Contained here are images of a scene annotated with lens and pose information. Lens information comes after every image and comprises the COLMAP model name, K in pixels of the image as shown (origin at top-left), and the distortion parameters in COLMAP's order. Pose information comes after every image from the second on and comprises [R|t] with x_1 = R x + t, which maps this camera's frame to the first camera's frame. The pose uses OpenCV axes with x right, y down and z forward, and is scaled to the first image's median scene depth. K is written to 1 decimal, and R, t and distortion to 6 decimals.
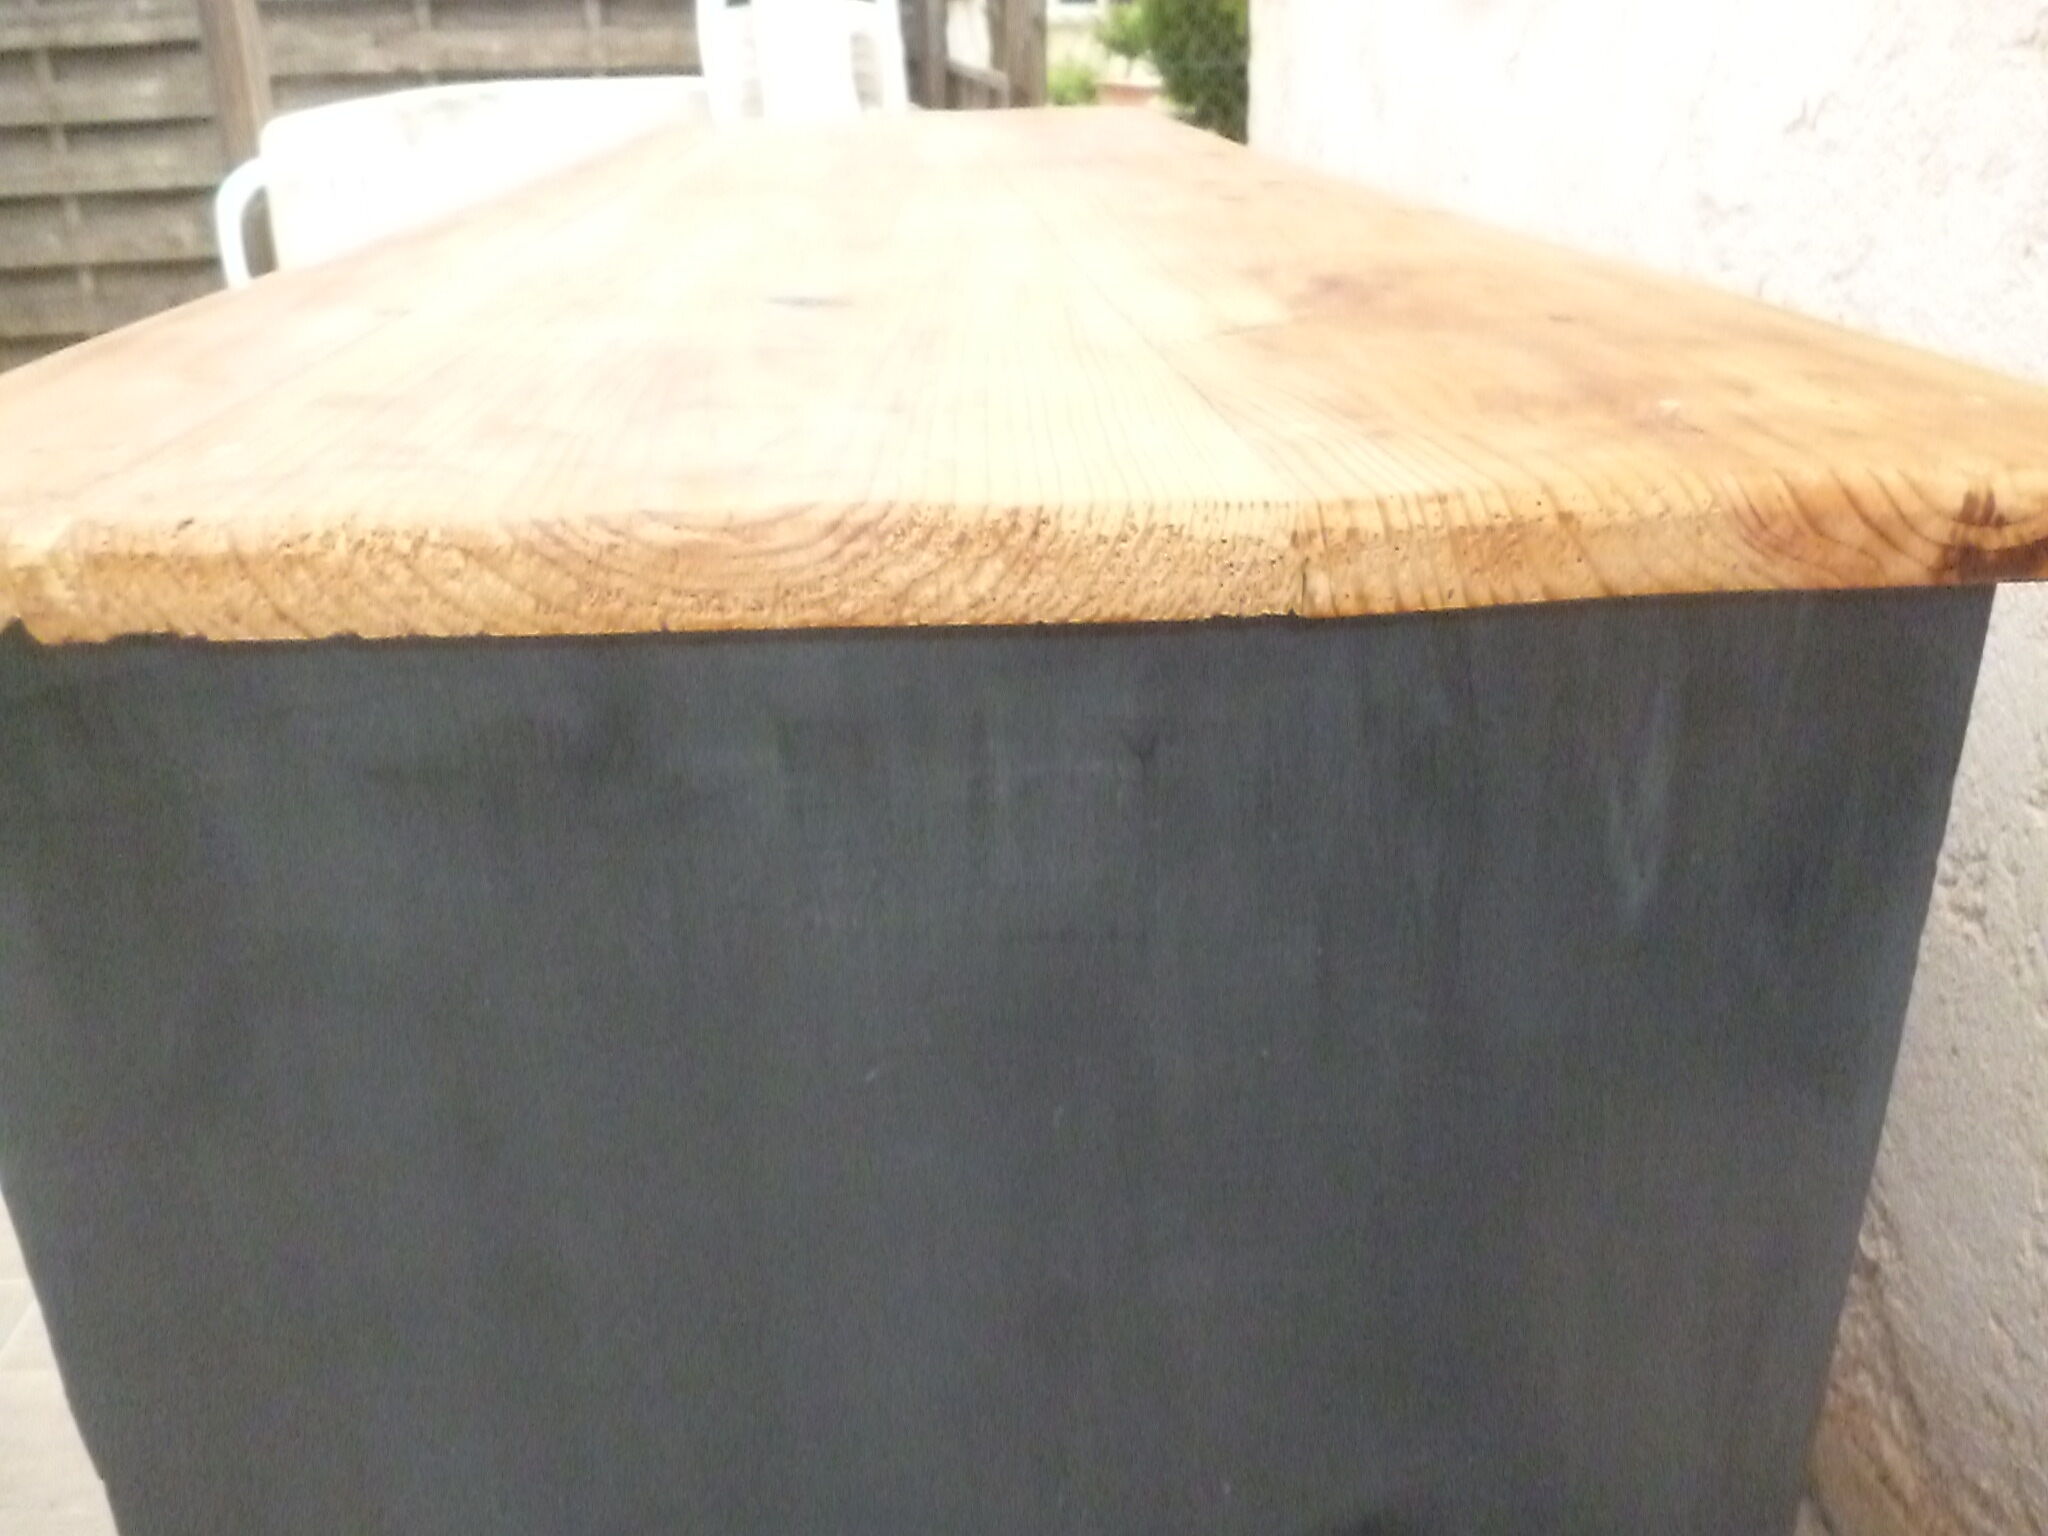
lens RADIAL K [[1628.1, 0, 1035.0], [0, 1628.1, 777.6], [0, 0, 1]] dist [-0.029095, -0.000702]
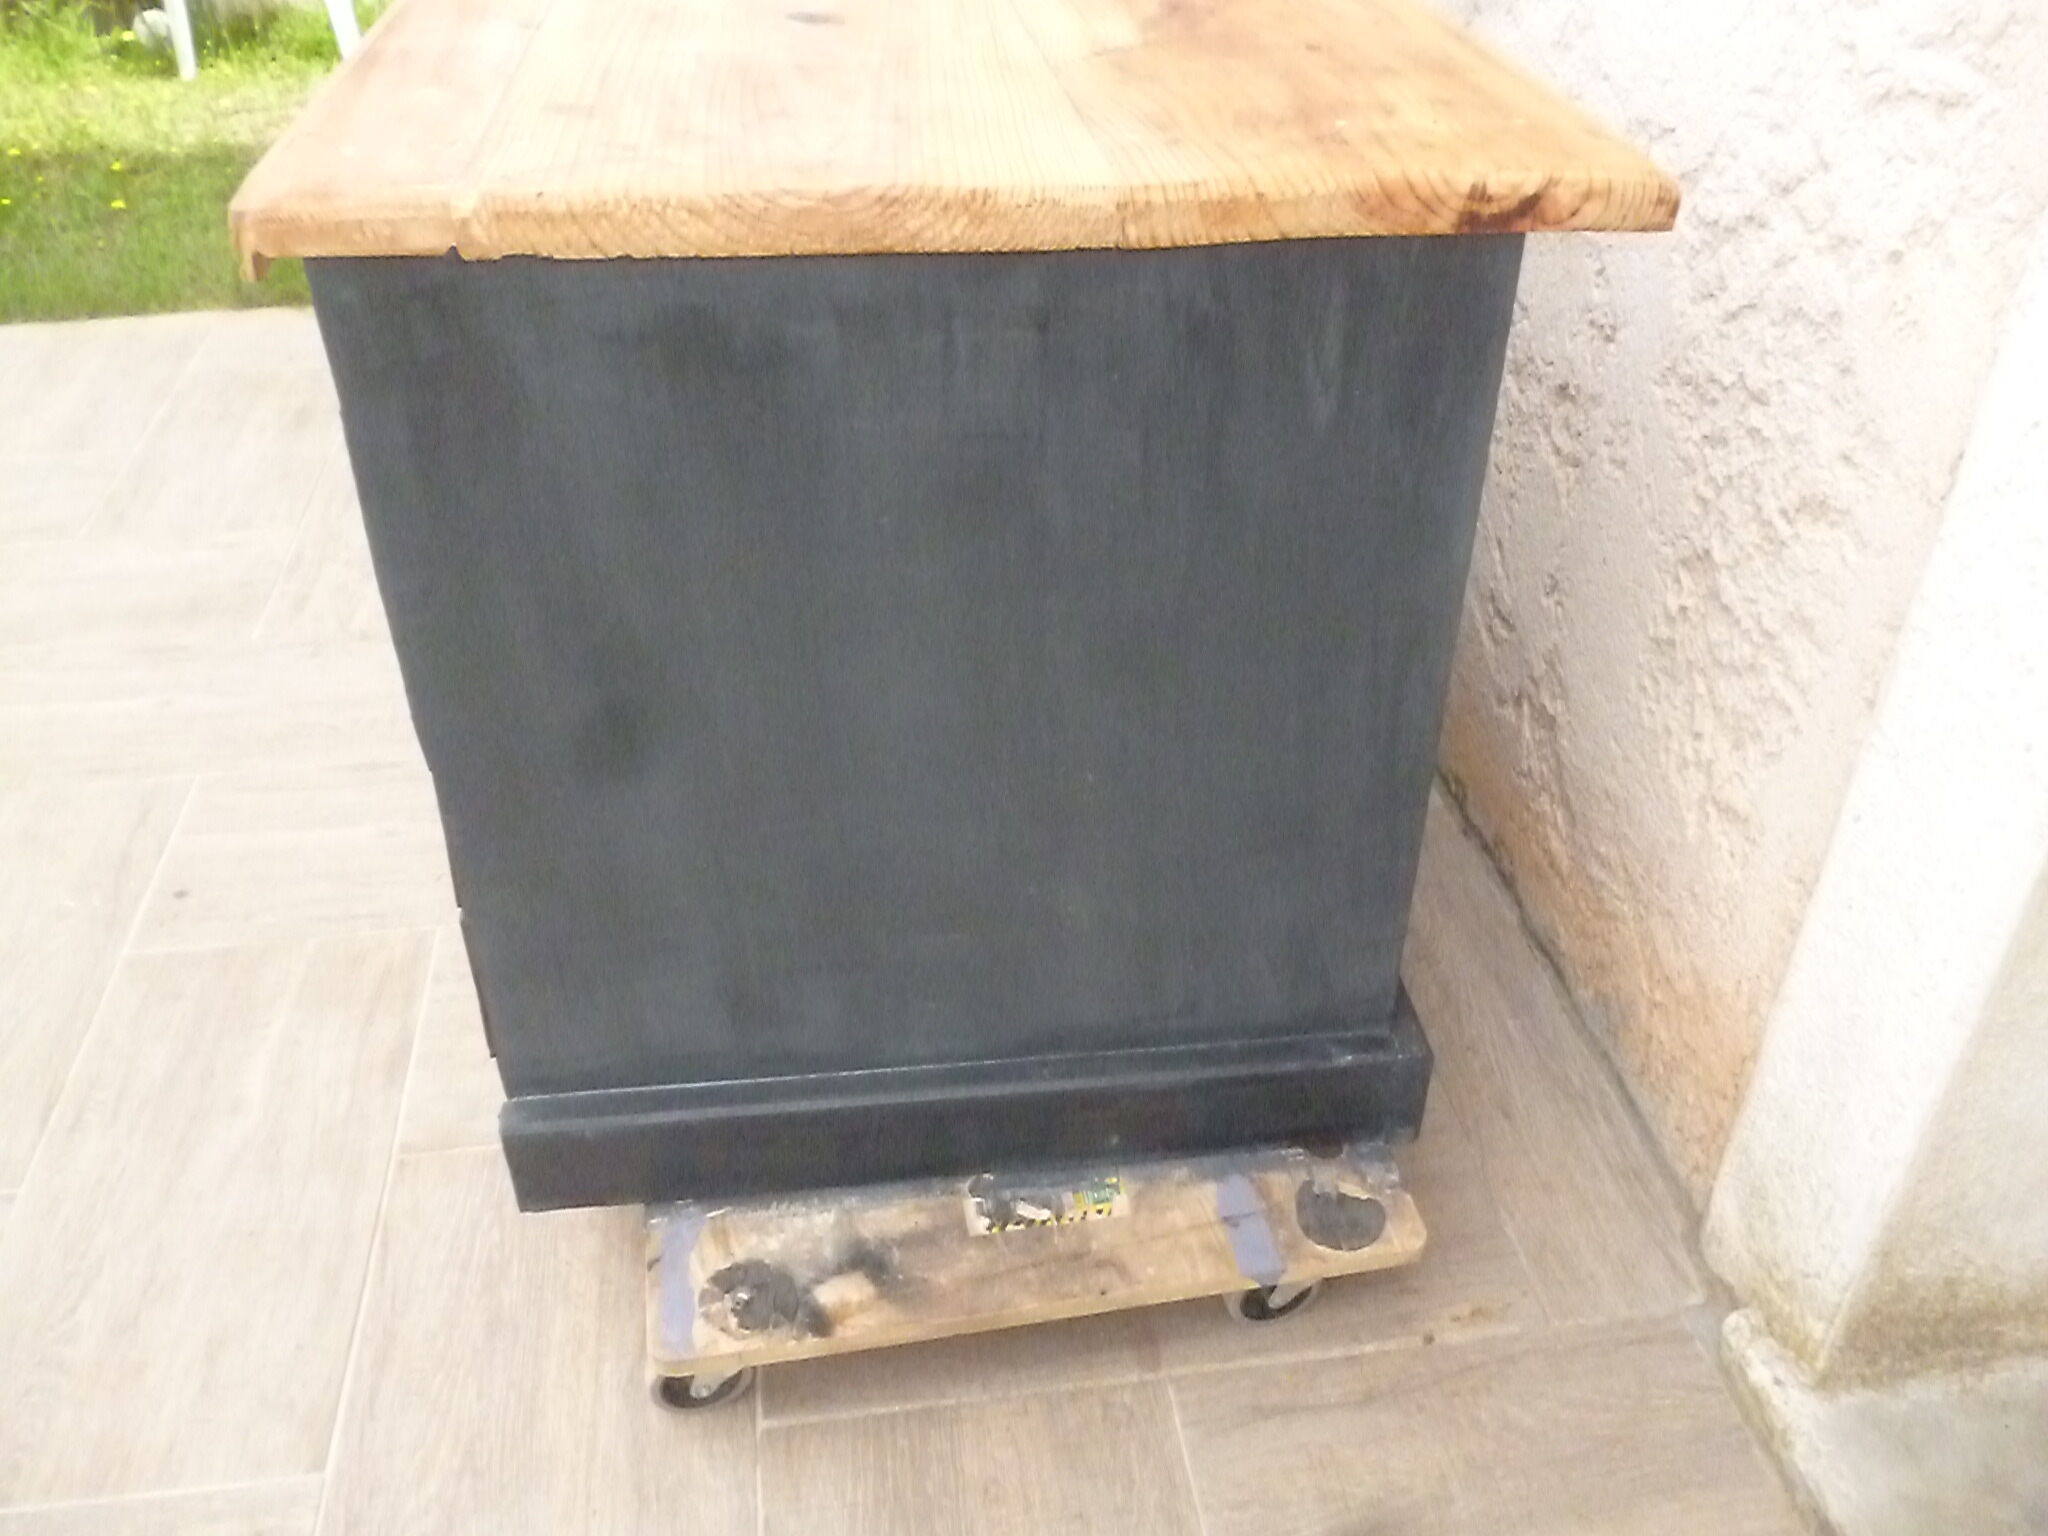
lens RADIAL K [[1628.1, 0, 1035.0], [0, 1628.1, 777.6], [0, 0, 1]] dist [-0.029095, -0.000702]
pose [[0.998486, -0.010391, 0.054021, -0.049630], [-0.001830, 0.975182, 0.221396, 0.087412], [-0.054981, -0.221159, 0.973687, -1.010708]]
